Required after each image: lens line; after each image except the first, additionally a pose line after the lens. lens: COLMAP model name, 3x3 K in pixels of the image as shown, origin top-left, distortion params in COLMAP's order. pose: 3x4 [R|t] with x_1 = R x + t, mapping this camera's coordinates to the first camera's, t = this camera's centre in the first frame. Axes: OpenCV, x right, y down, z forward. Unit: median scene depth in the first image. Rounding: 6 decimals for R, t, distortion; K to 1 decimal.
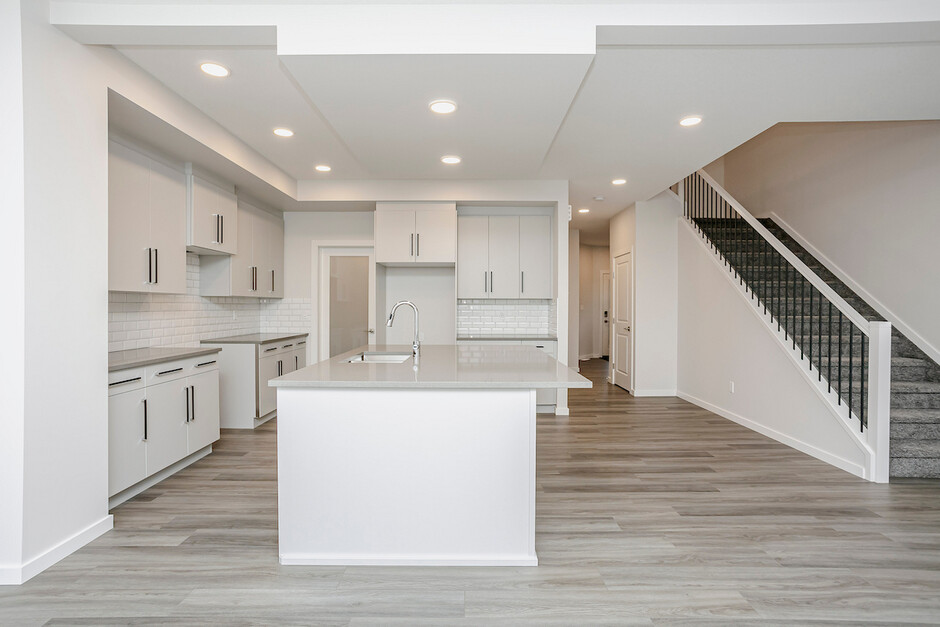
lens RADIAL K [[465.1, 0, 464.5], [0, 465.1, 310.0], [0, 0, 1]] dist [-0.003949, 0.021909]
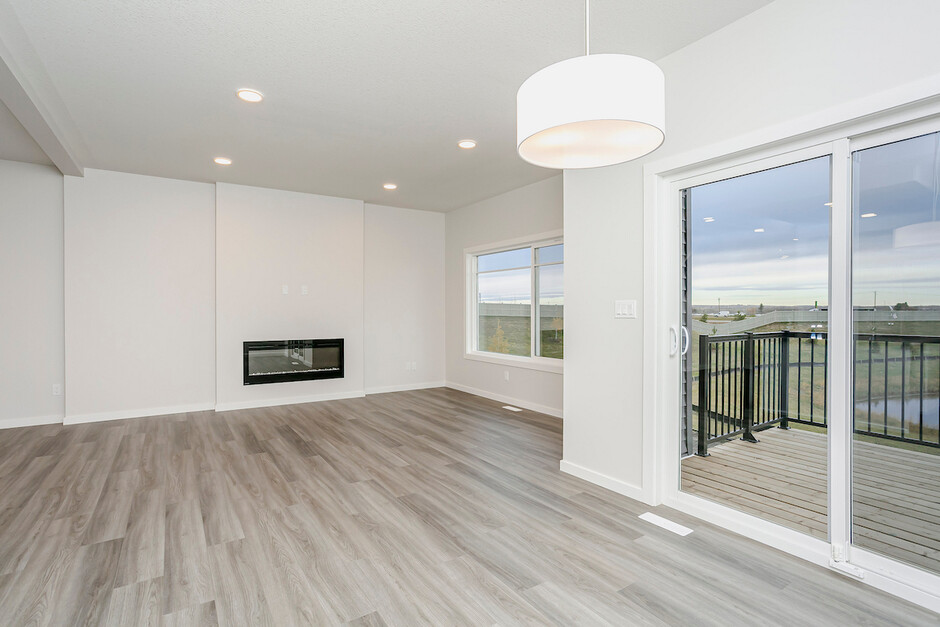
lens RADIAL K [[465.1, 0, 464.5], [0, 465.1, 310.0], [0, 0, 1]] dist [-0.003949, 0.021909]
pose [[-0.530136, 0.005253, 0.847896, -1.091122], [0.007297, 0.999972, -0.001633, 0.031753], [-0.847881, 0.005322, -0.530160, 0.709896]]
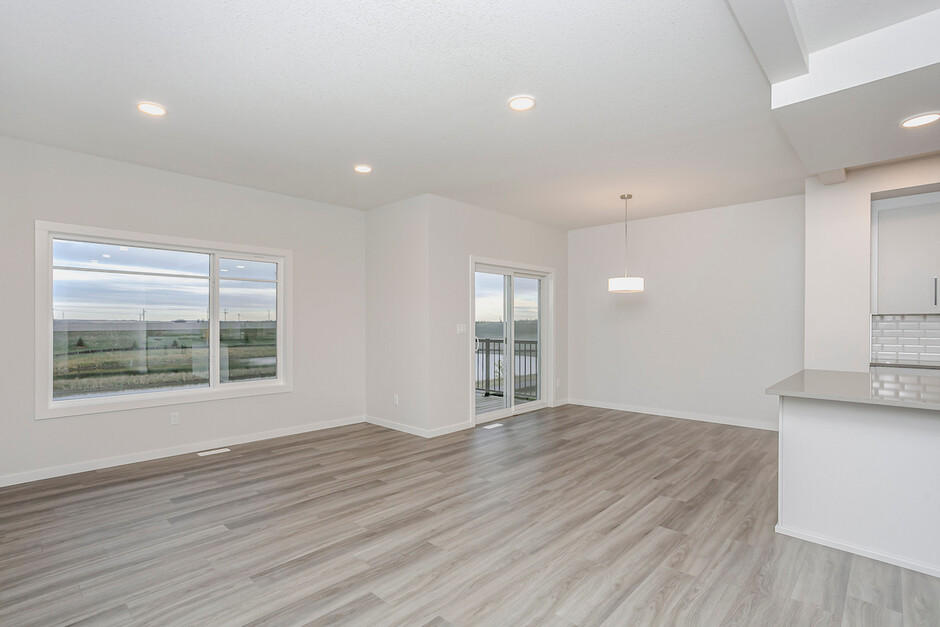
lens RADIAL K [[442.8, 0, 469.1], [0, 442.8, 331.4], [0, 0, 1]] dist [-0.000762, -0.000021]
pose [[-0.683891, 0.004445, -0.729570, 1.669253], [-0.007075, 0.999894, 0.012724, 0.010102], [0.729550, 0.013863, -0.683787, 1.283436]]
